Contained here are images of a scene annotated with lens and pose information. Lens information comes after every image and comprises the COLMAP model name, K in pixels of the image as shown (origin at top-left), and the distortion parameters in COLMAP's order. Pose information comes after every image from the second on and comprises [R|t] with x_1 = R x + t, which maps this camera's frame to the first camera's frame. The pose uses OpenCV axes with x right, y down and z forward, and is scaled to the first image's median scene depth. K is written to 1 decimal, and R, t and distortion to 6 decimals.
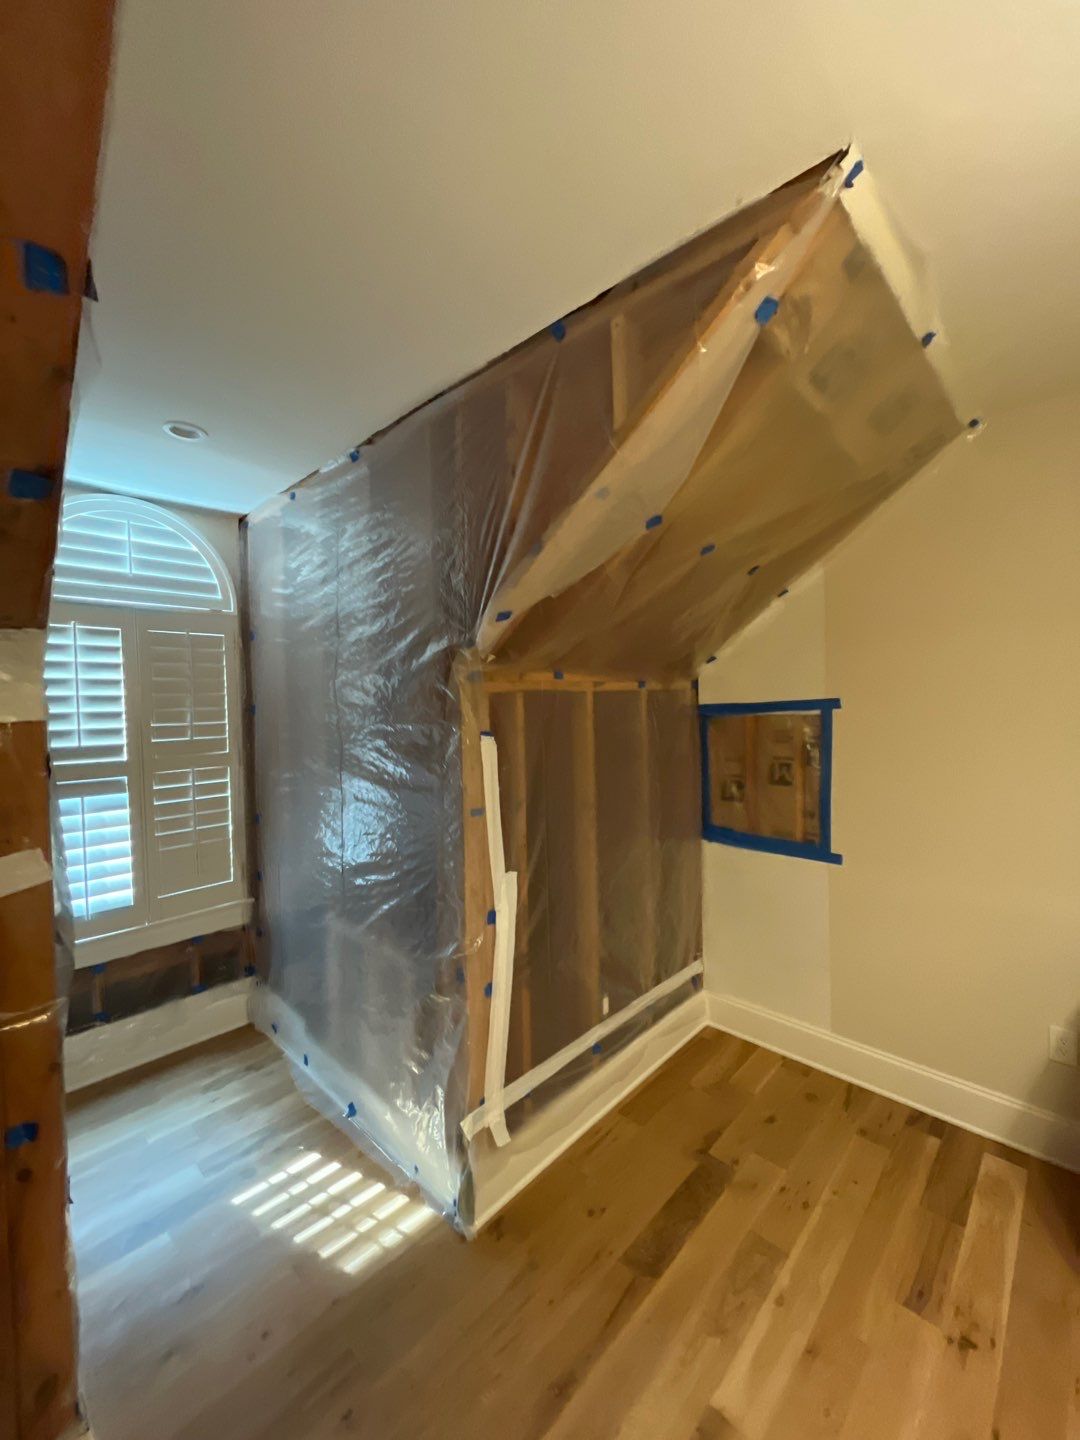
lens RADIAL K [[582.4, 0, 540.7], [0, 582.4, 724.2], [0, 0, 1]] dist [-0.000617, 0.000954]
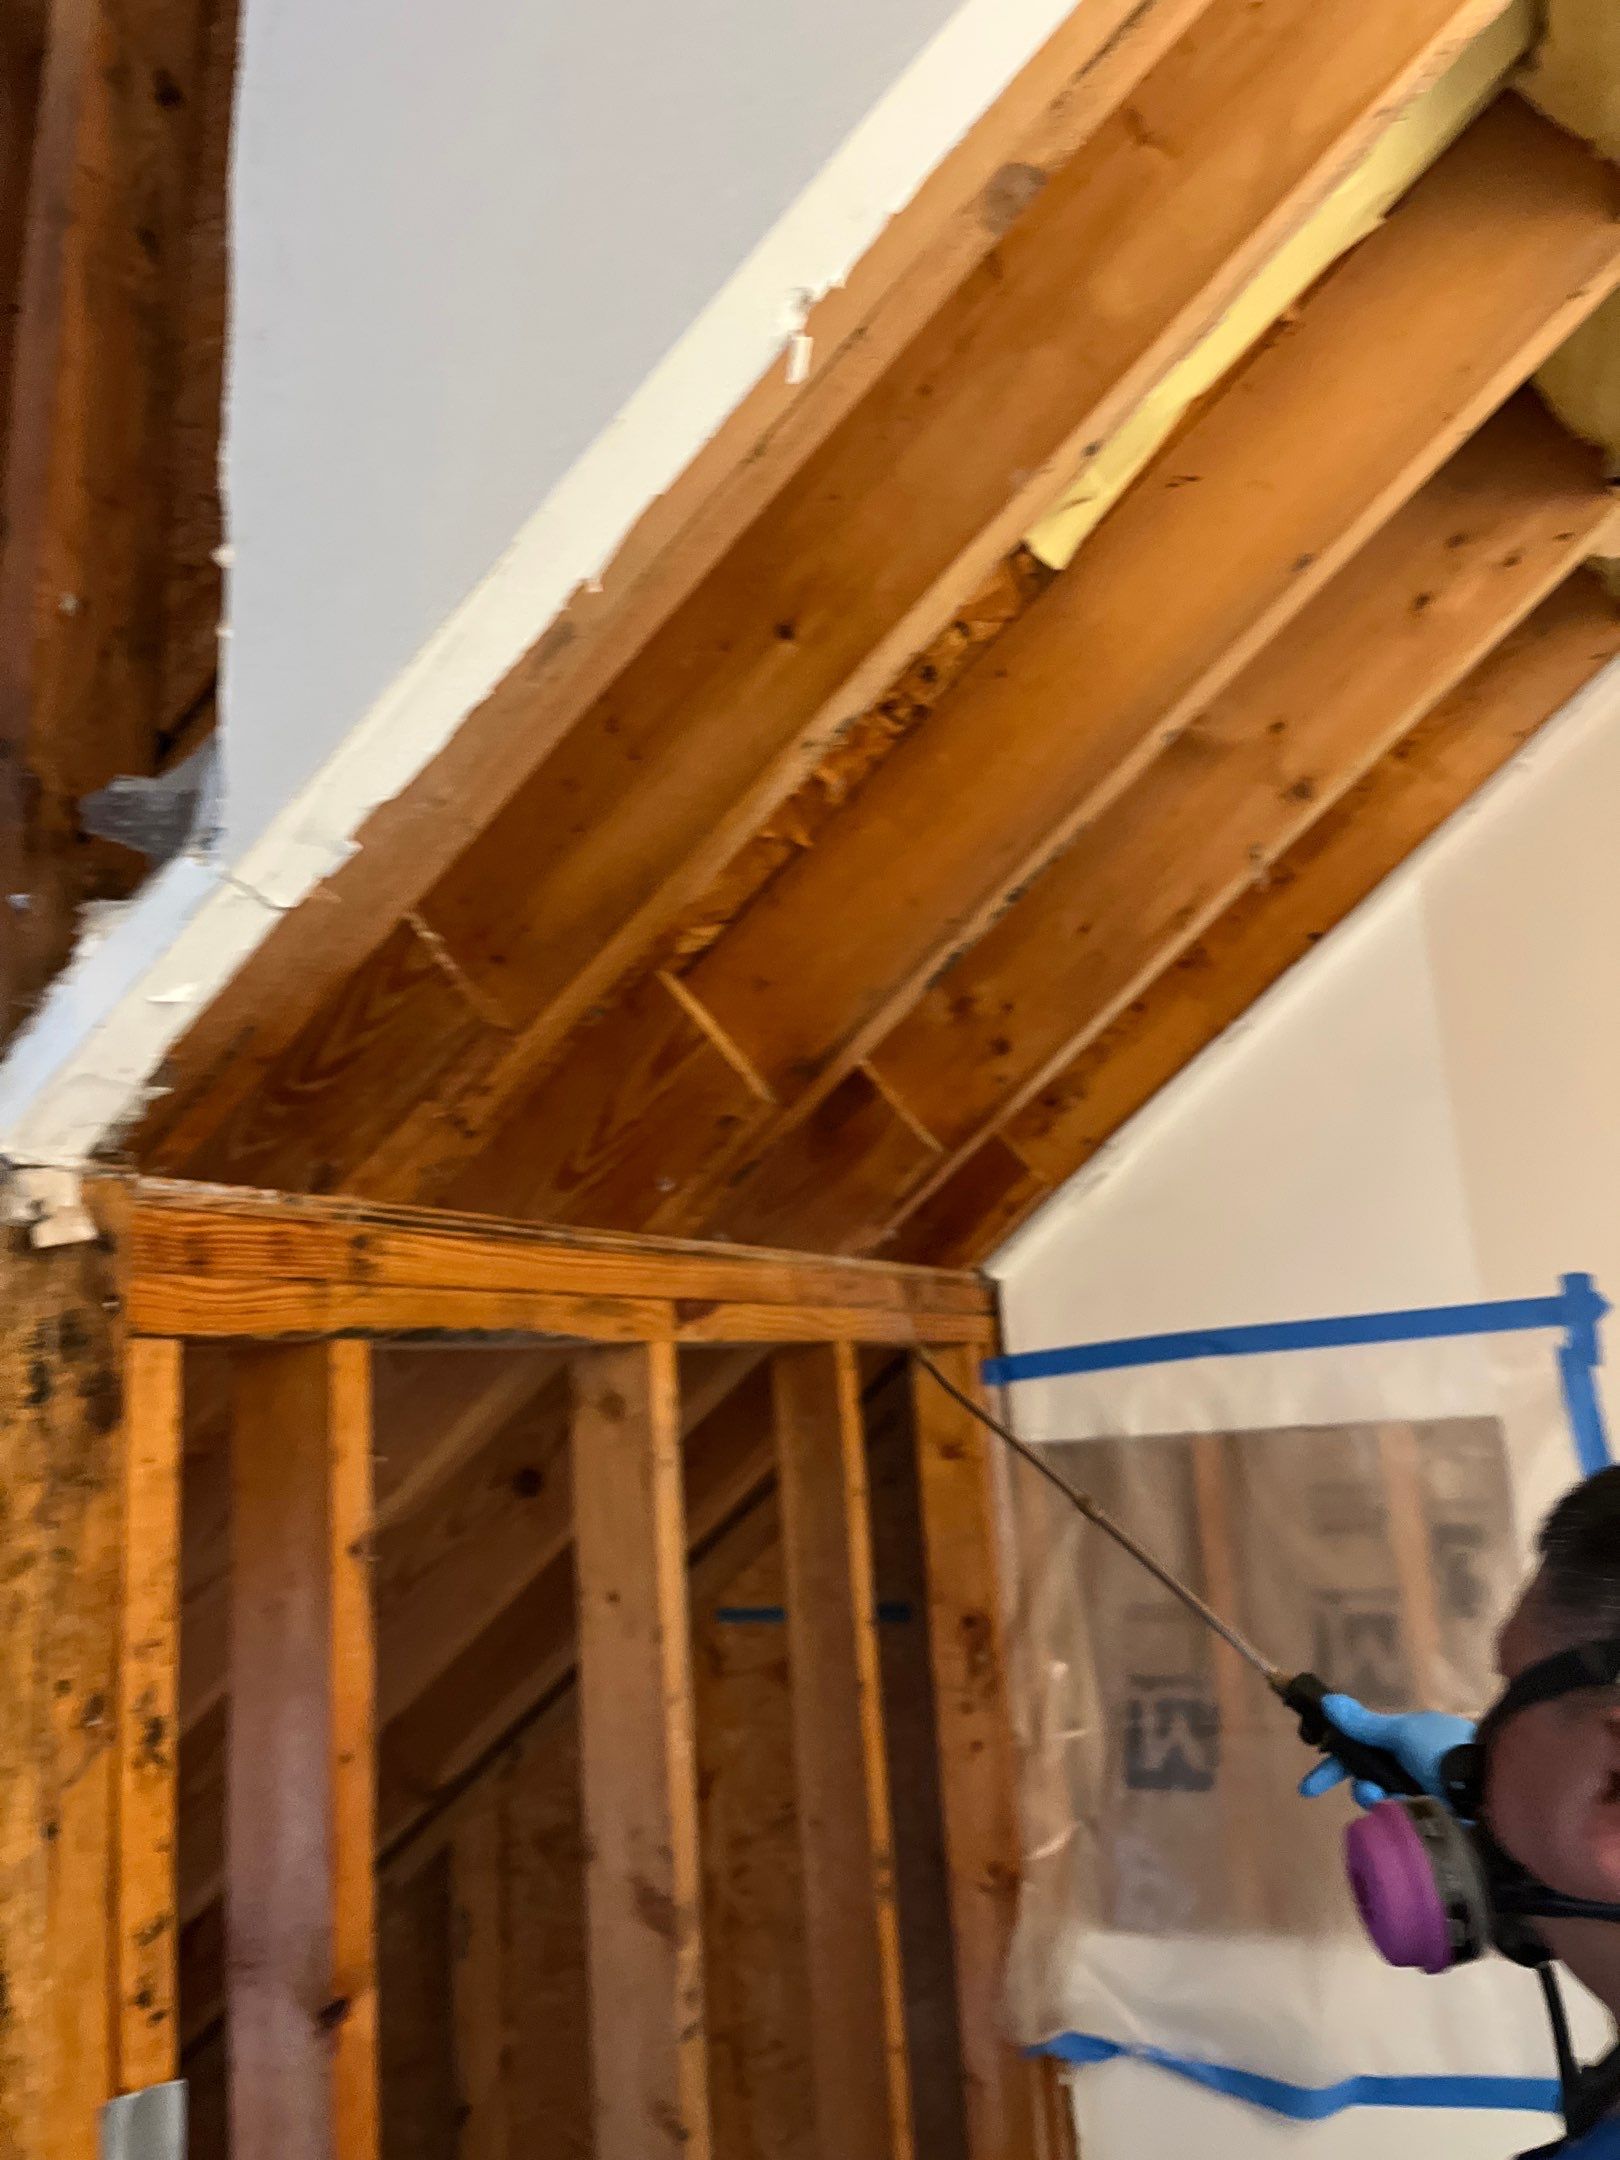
lens RADIAL K [[1667.5, 0, 832.8], [0, 1667.5, 1067.9], [0, 0, 1]] dist [0.001639, -0.010110]
pose [[0.948193, 0.023287, 0.316842, -0.057503], [0.059155, 0.966928, -0.248096, 0.002696], [-0.312140, 0.253986, 0.915456, 0.424470]]
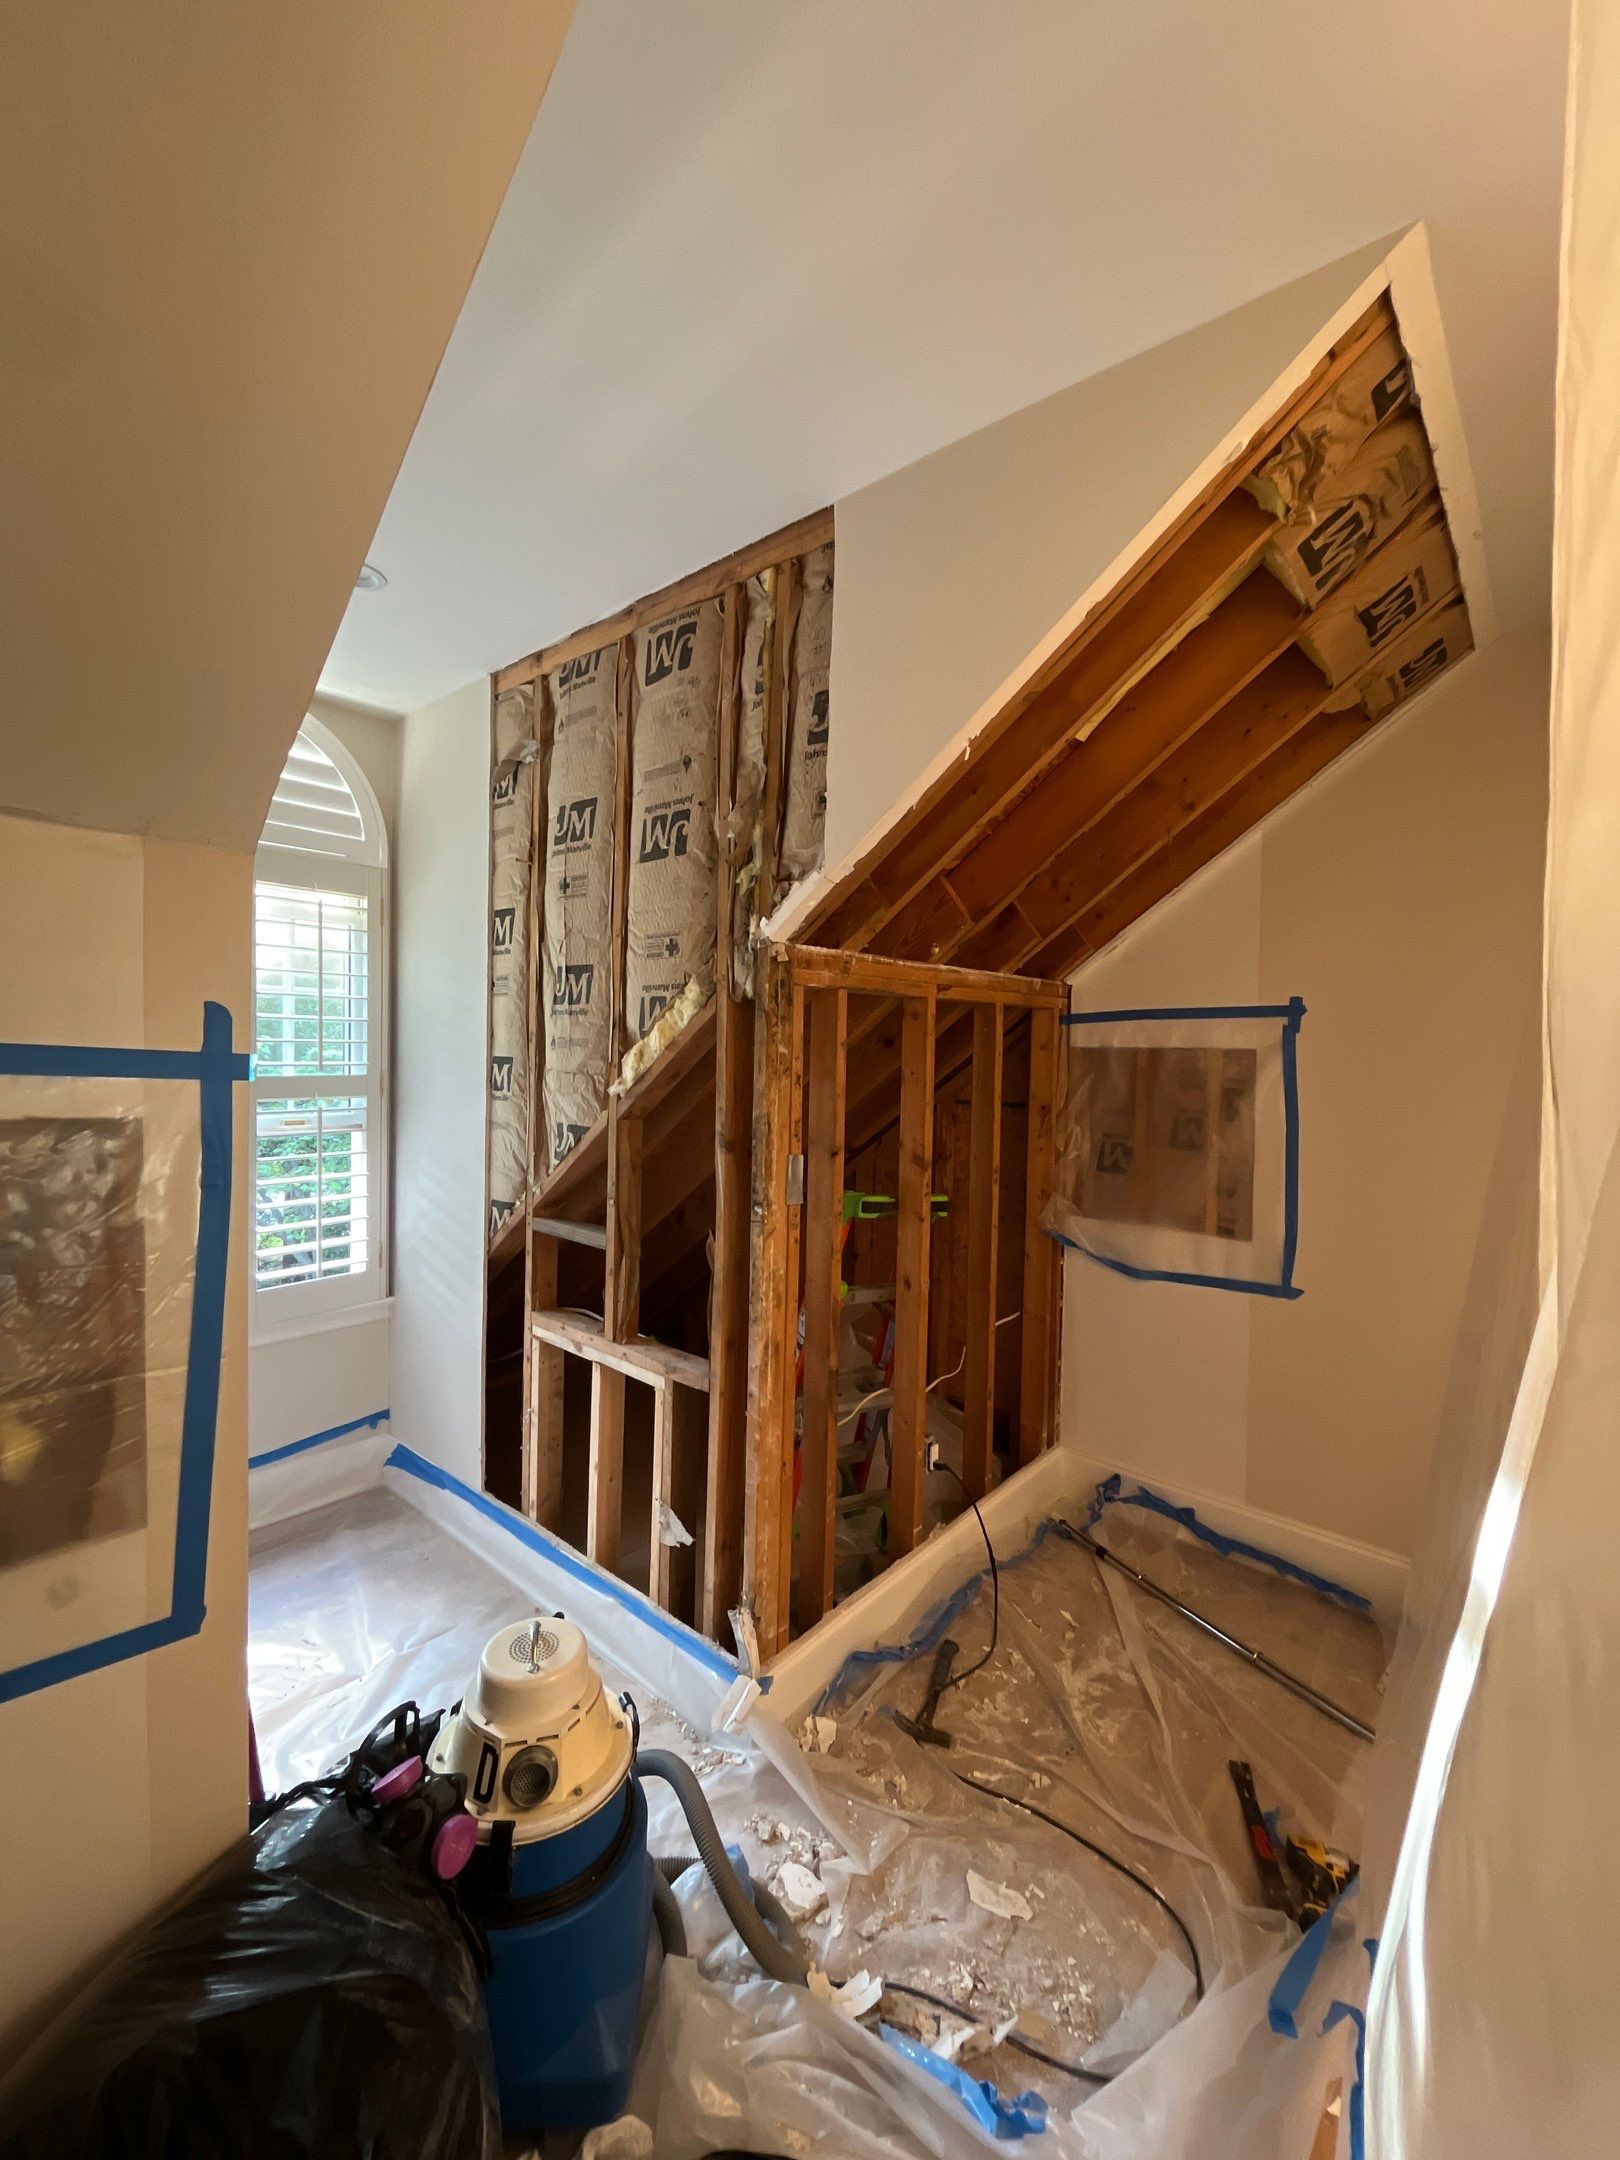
lens RADIAL K [[873.7, 0, 803.4], [0, 873.7, 1078.9], [0, 0, 1]] dist [-0.000617, 0.000954]
pose [[0.998194, 0.036613, 0.047625, -0.121818], [-0.036321, 0.999316, -0.006985, 0.057948], [-0.047848, 0.005243, 0.998841, -0.029256]]
